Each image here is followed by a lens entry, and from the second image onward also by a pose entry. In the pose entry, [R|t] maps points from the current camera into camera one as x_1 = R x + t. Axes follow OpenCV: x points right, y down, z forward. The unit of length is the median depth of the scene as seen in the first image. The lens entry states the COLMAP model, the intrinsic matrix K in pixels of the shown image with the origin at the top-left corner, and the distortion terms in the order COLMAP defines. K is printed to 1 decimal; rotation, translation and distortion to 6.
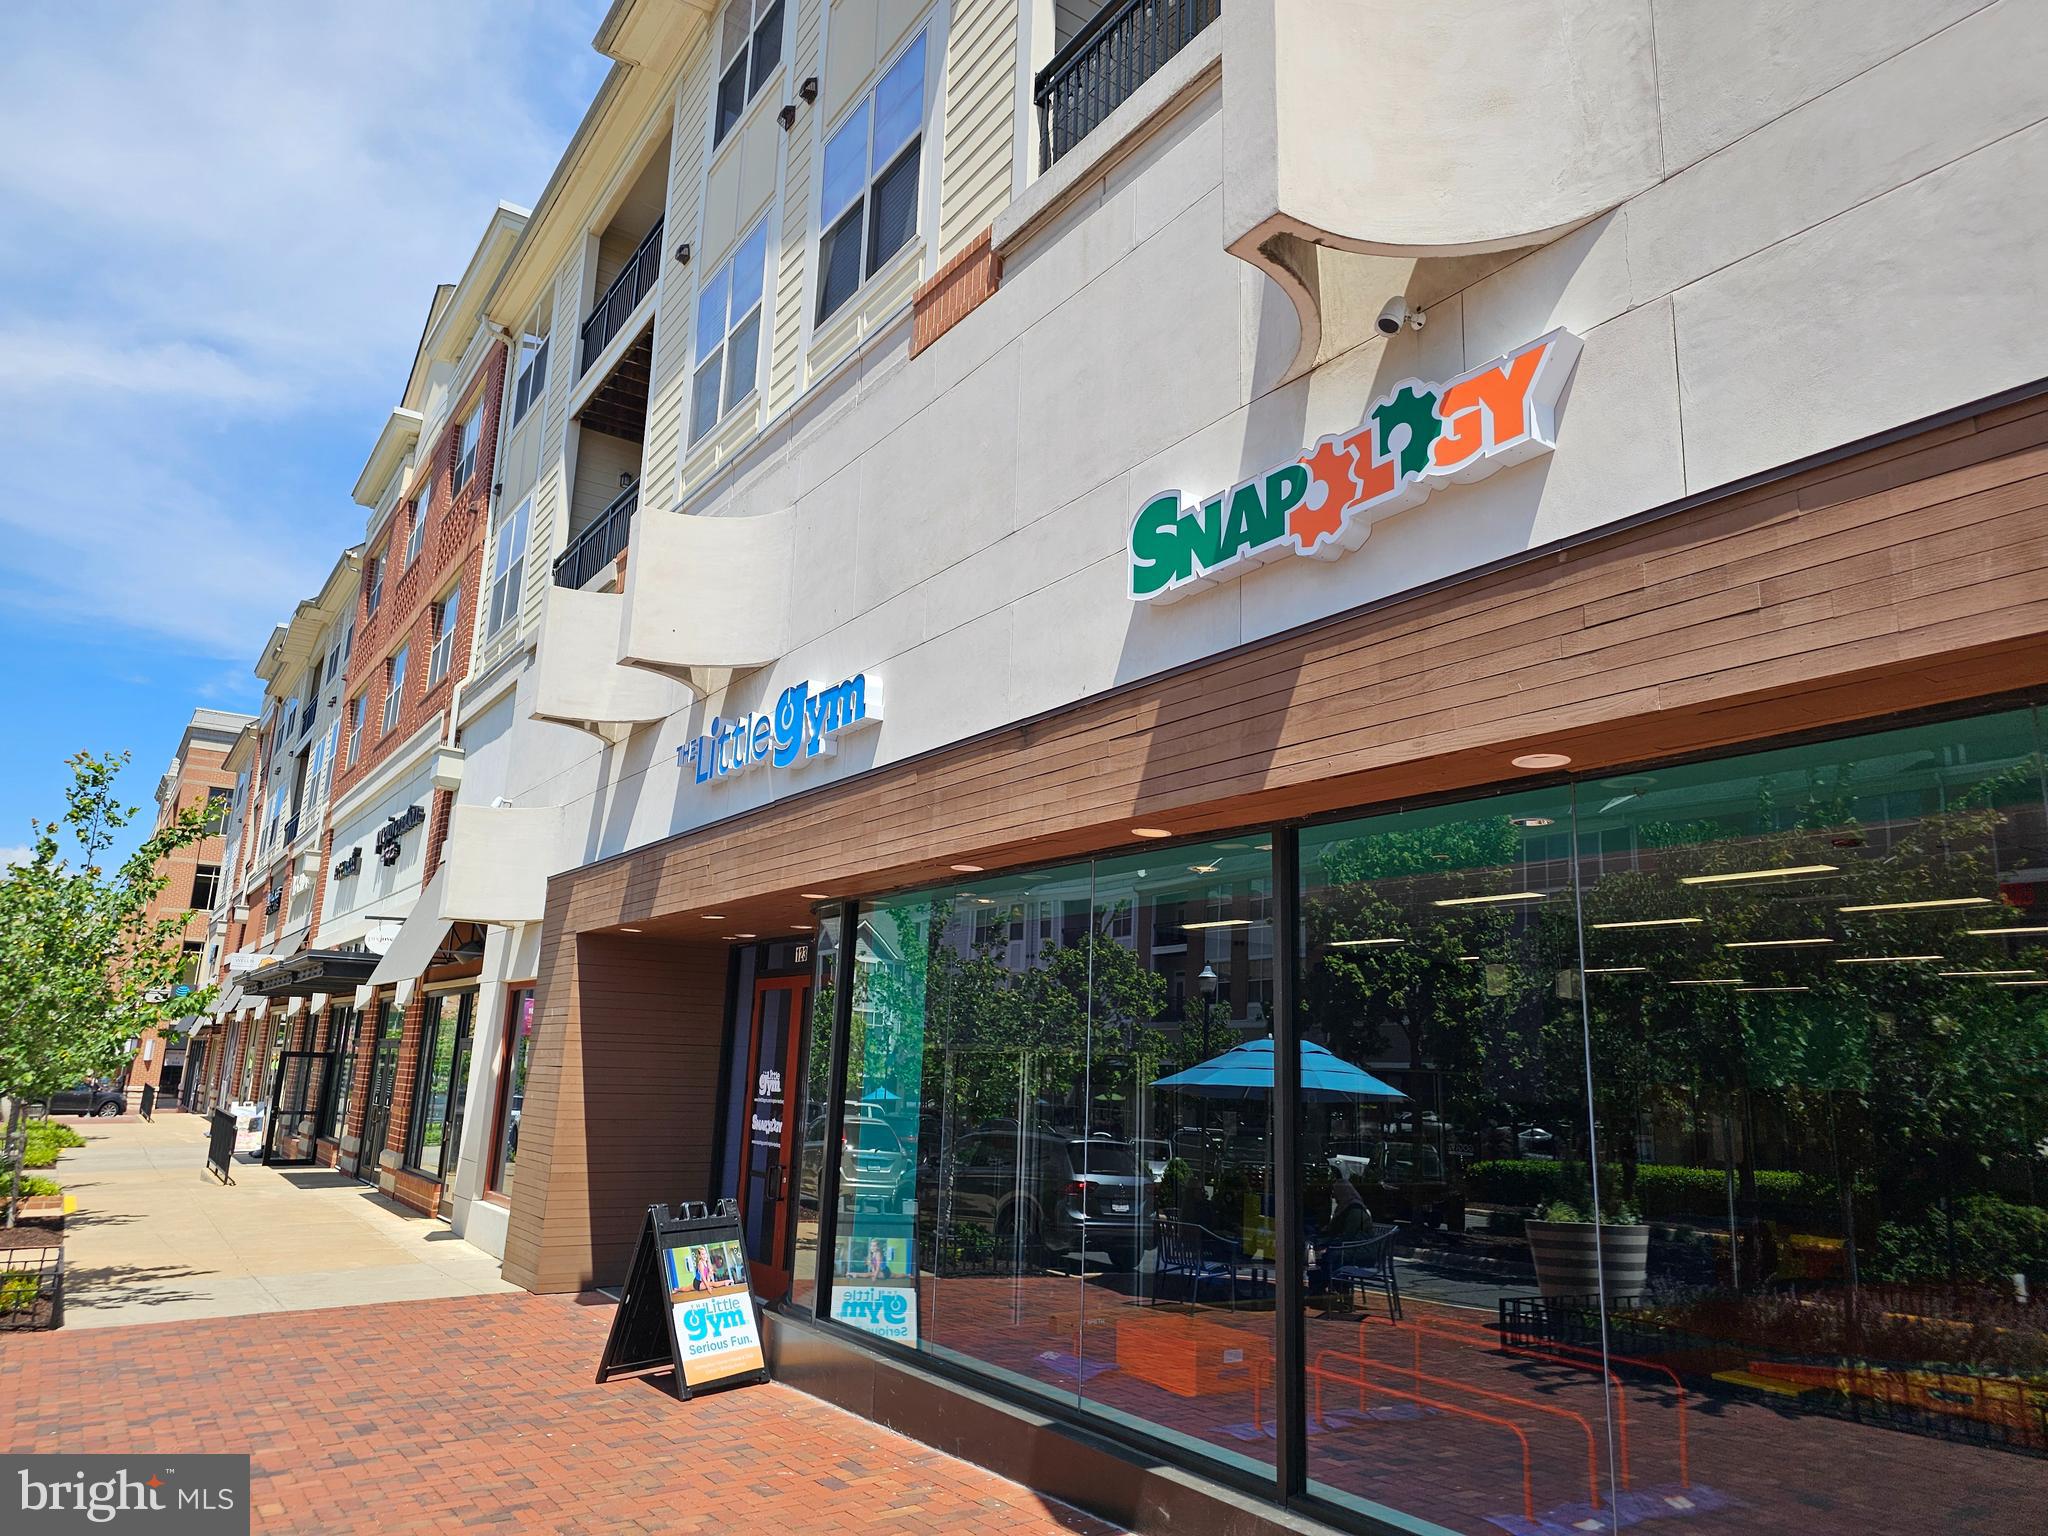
lens RADIAL K [[1305.5, 0, 1024.0], [0, 1305.5, 768.0], [0, 0, 1]] dist [0.007538, -0.001552]
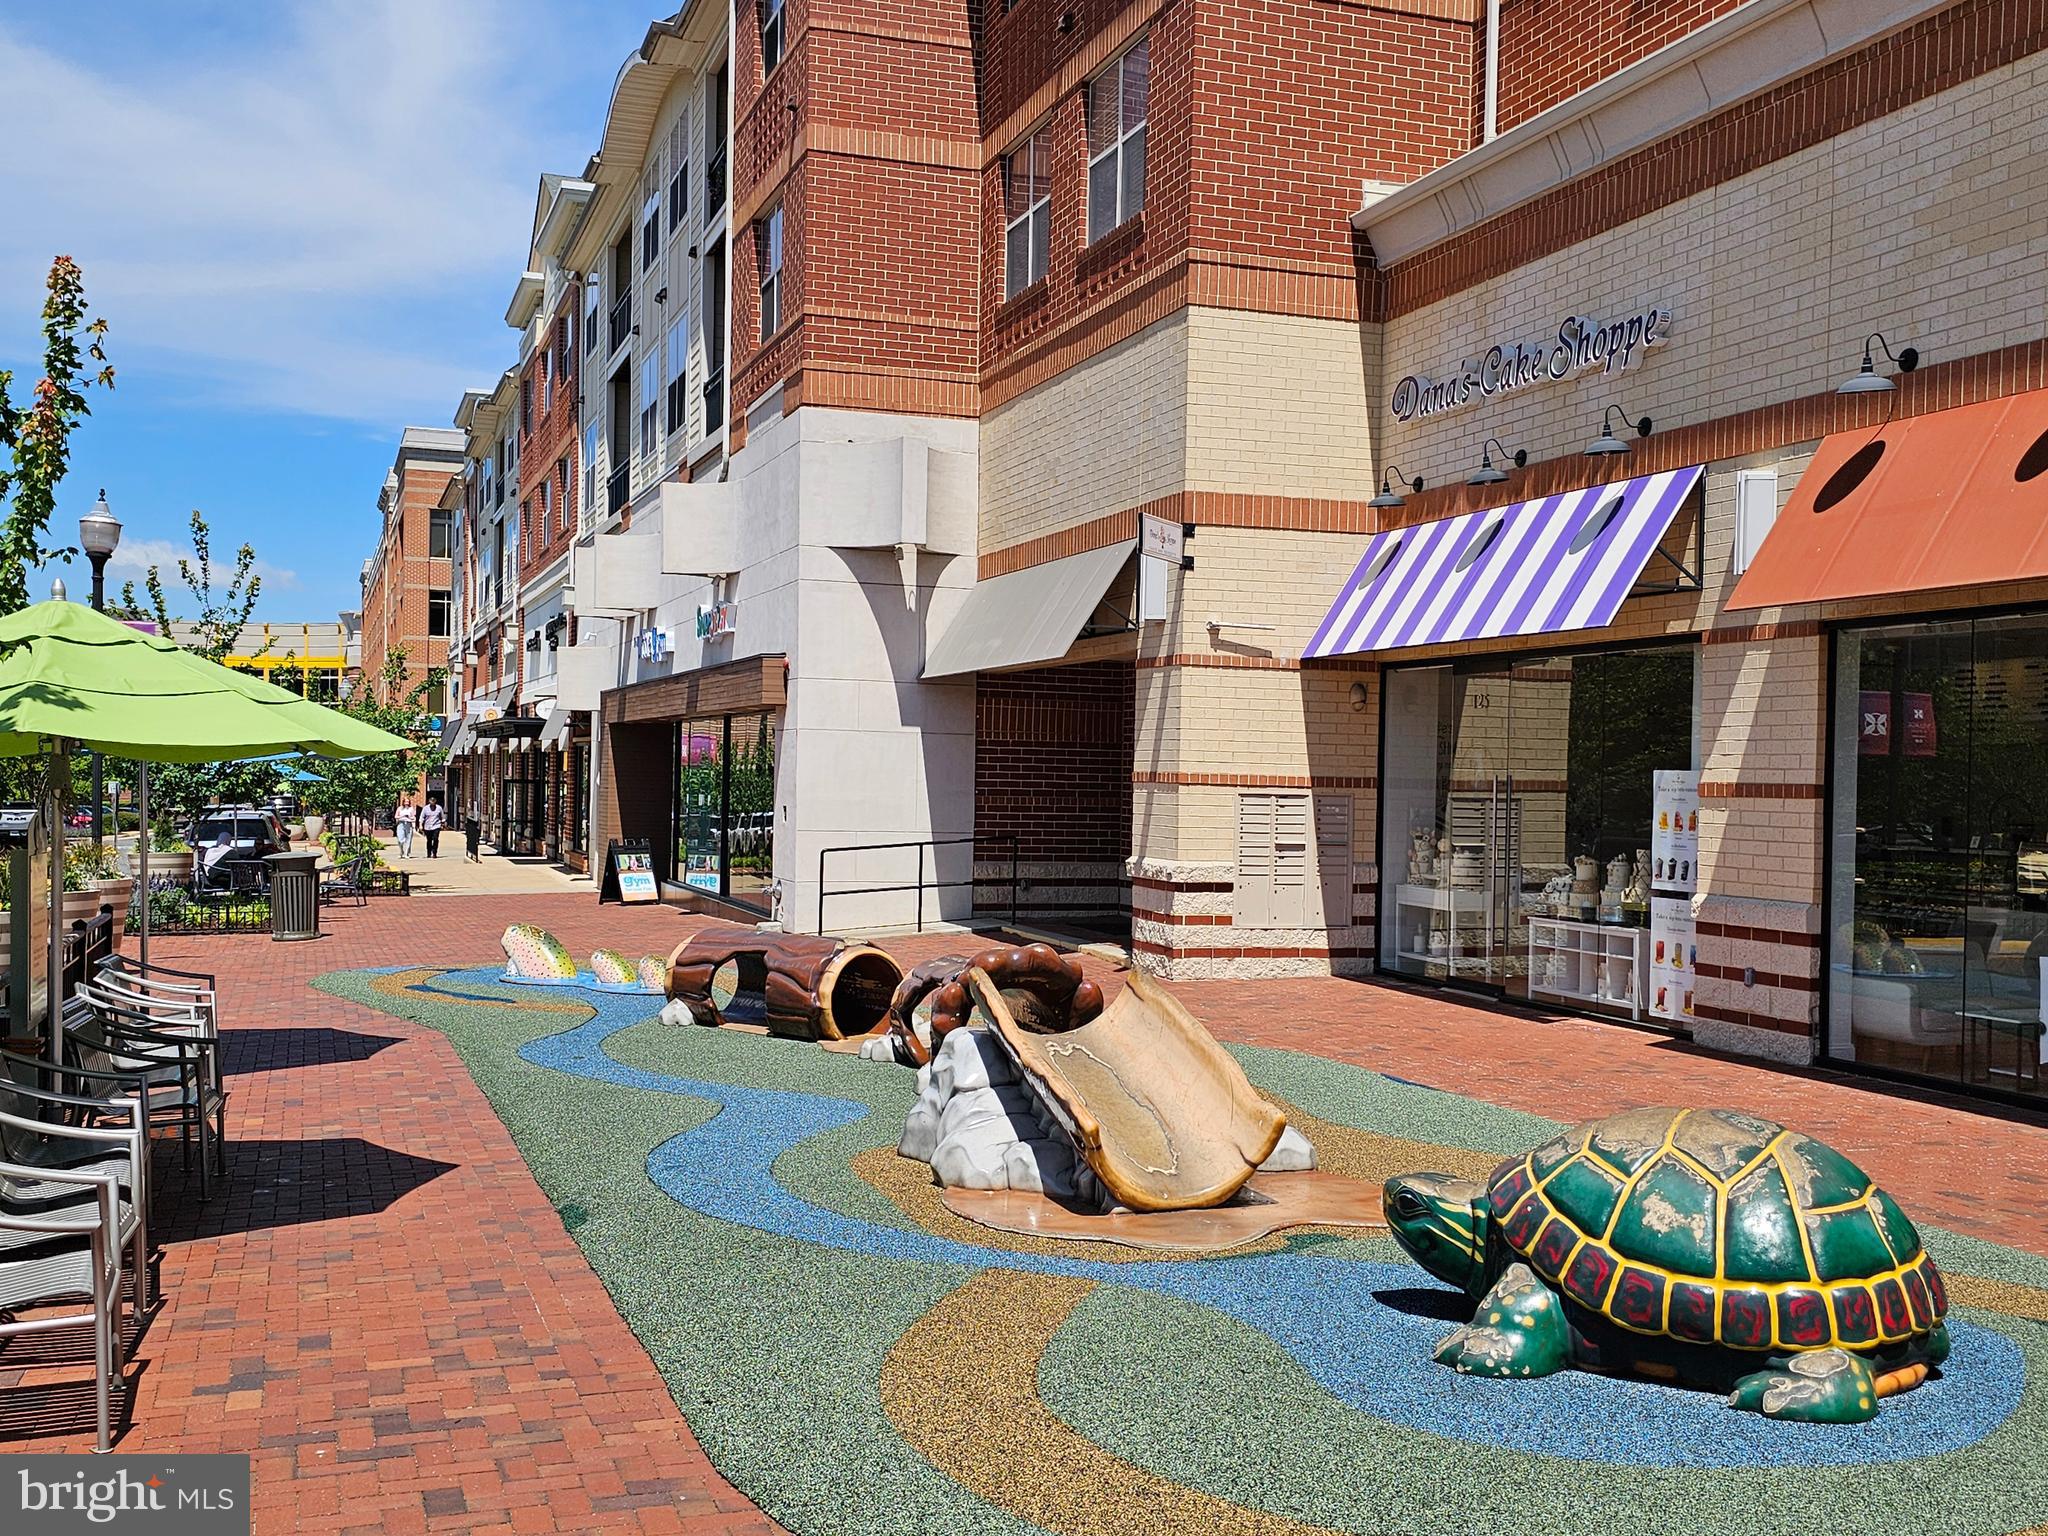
lens RADIAL K [[1944.4, 0, 963.7], [0, 1944.4, 794.4], [0, 0, 1]] dist [0.124619, -0.335562]
pose [[0.955400, -0.005411, -0.295266, 0.455719], [0.071656, 0.974200, 0.214007, -0.158201], [0.286490, -0.225620, 0.931139, -0.711594]]
